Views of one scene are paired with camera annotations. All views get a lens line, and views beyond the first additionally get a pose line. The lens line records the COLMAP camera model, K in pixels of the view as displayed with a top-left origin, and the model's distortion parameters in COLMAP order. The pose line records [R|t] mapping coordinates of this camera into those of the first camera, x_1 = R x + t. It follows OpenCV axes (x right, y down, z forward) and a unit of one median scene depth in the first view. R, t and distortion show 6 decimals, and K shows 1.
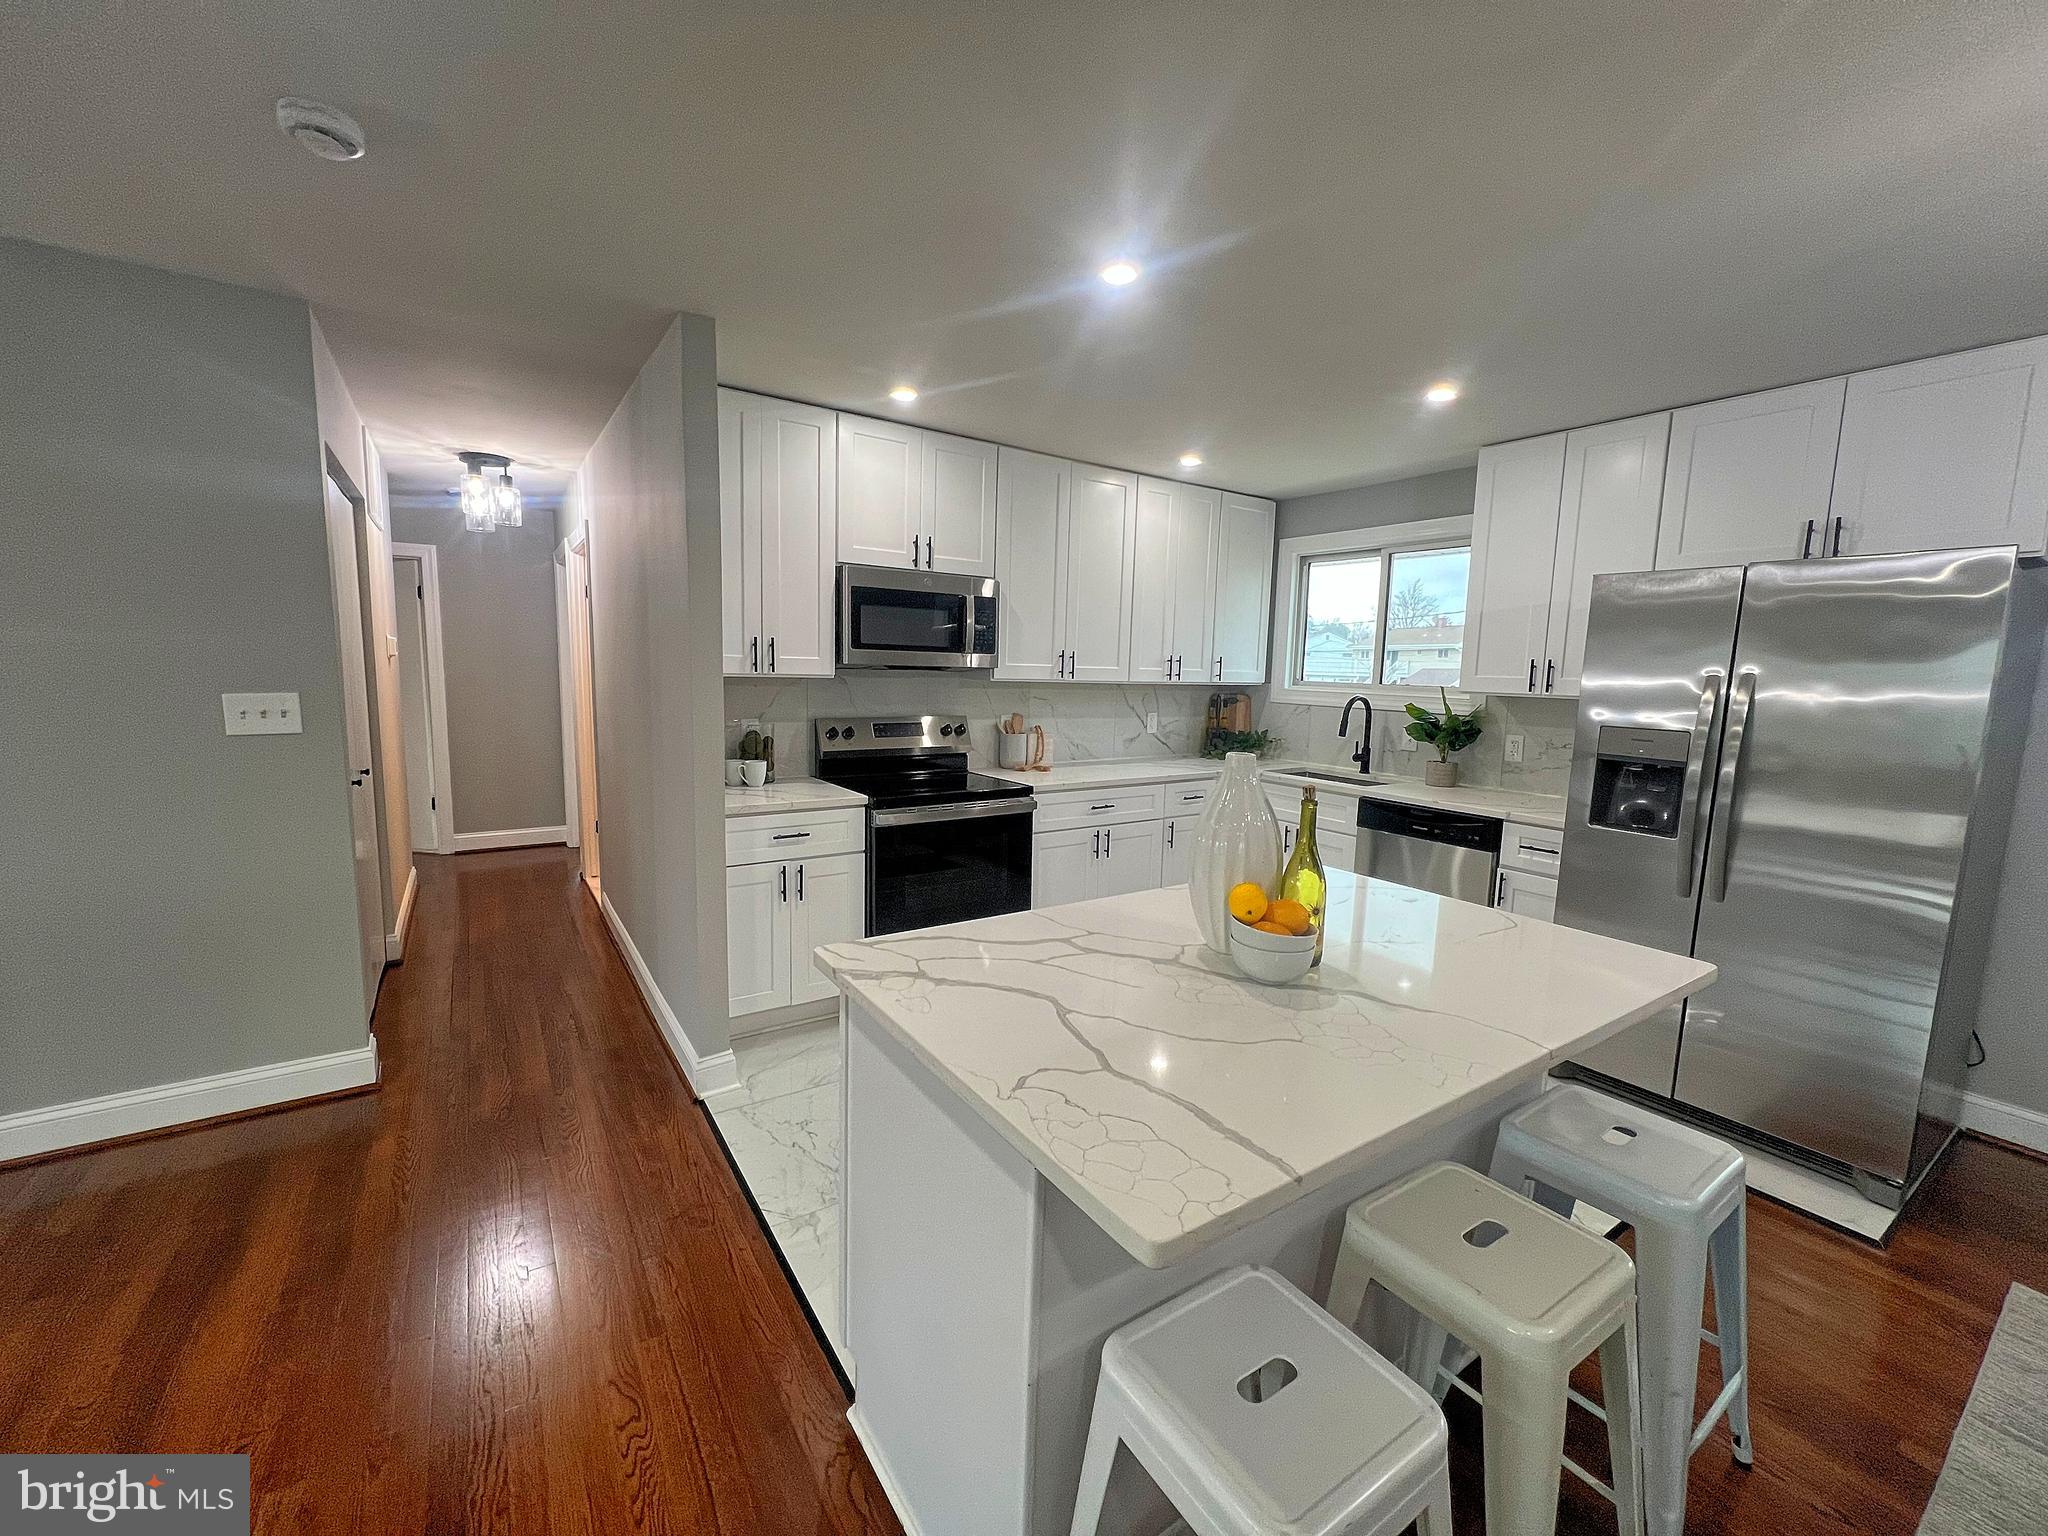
lens RADIAL K [[815.9, 0, 1014.0], [0, 815.9, 764.4], [0, 0, 1]] dist [-0.001640, 0.000120]
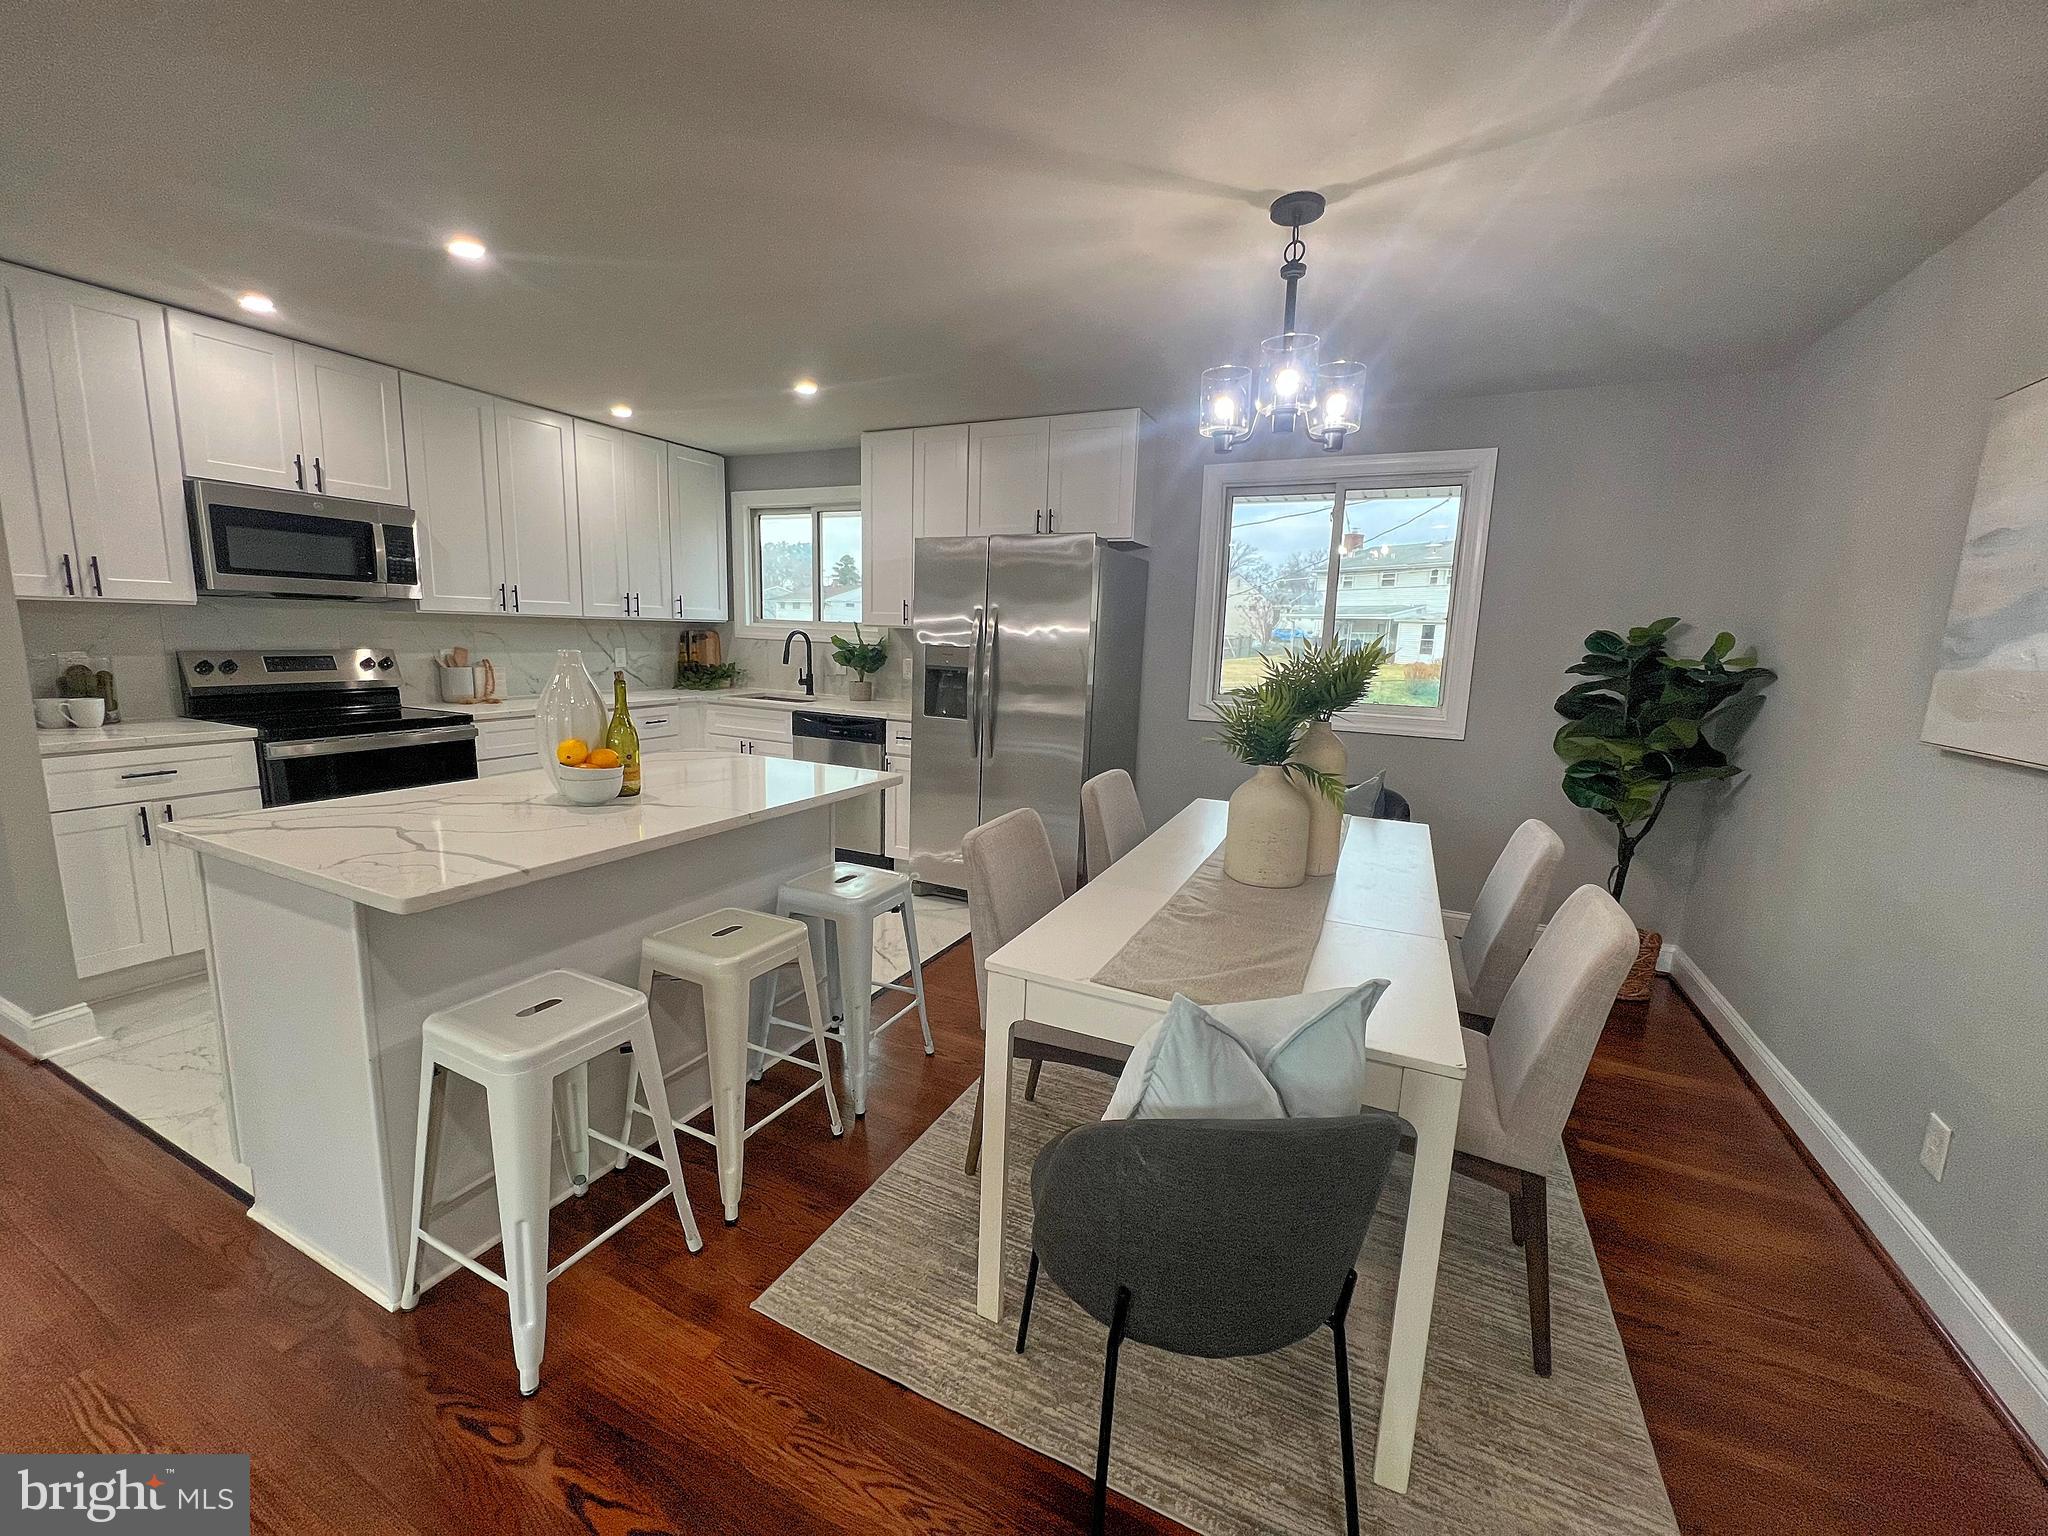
lens RADIAL K [[815.9, 0, 1015.6], [0, 815.9, 764.5], [0, 0, 1]] dist [-0.001640, 0.000120]
pose [[0.862474, -0.079851, 0.499762, 0.094447], [0.050408, 0.996118, 0.072165, 0.049740], [-0.503584, -0.037049, 0.863151, -0.242594]]
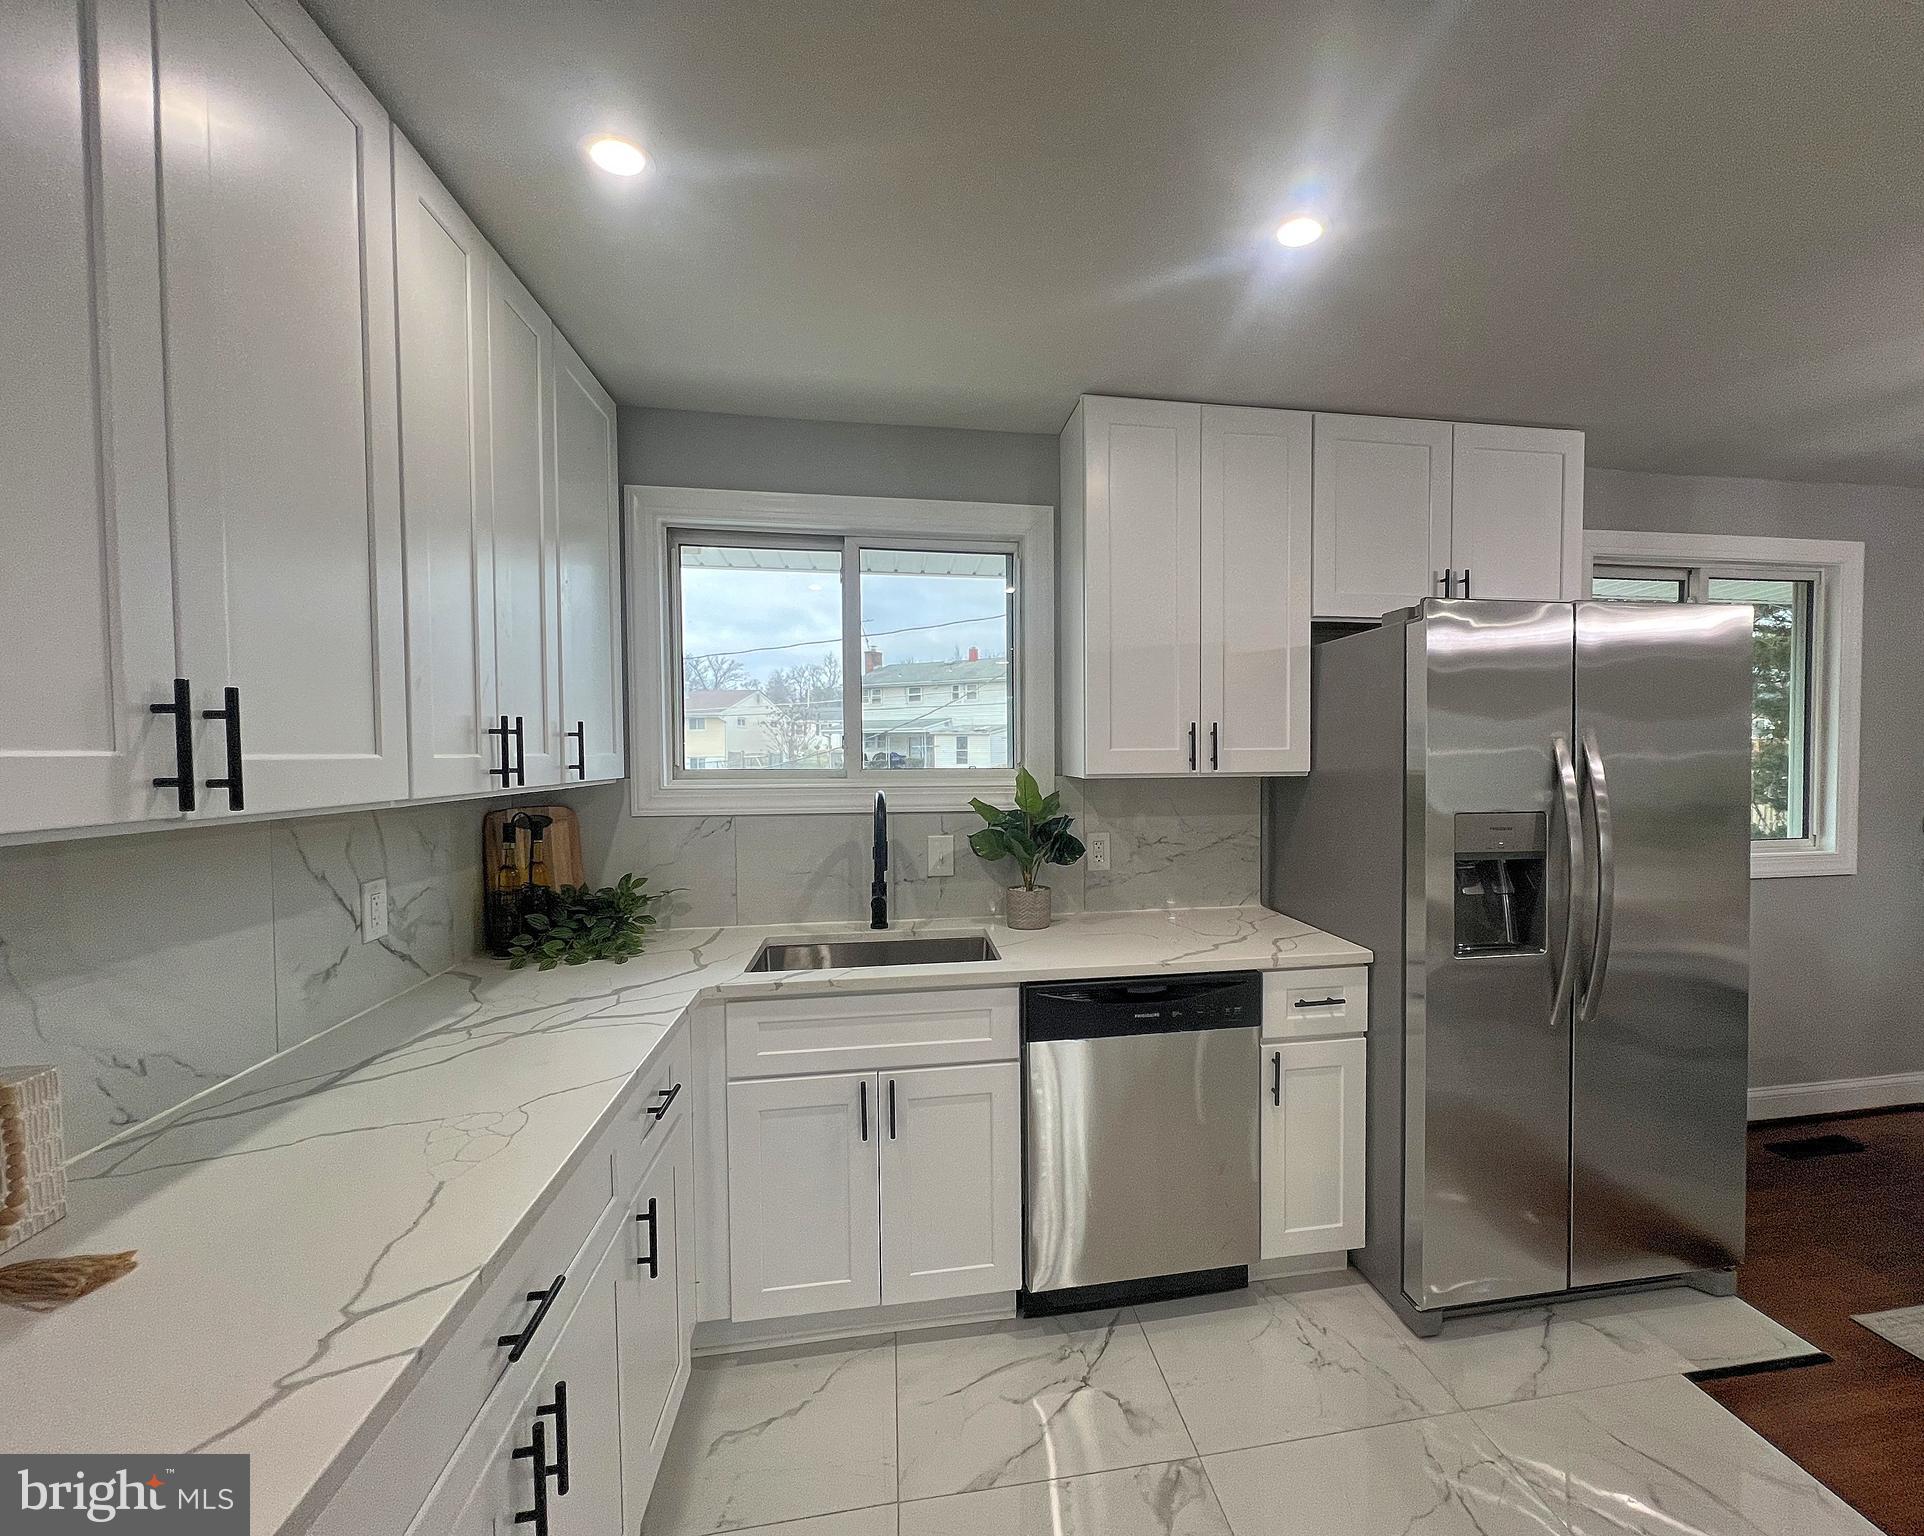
lens RADIAL K [[830.9, 0, 1037.6], [0, 830.9, 777.2], [0, 0, 1]] dist [-0.004931, -0.000456]
pose [[0.394055, -0.056236, 0.917365, -0.054360], [0.127236, 0.991853, 0.006147, -0.096972], [-0.910237, 0.114299, 0.398000, 0.787419]]
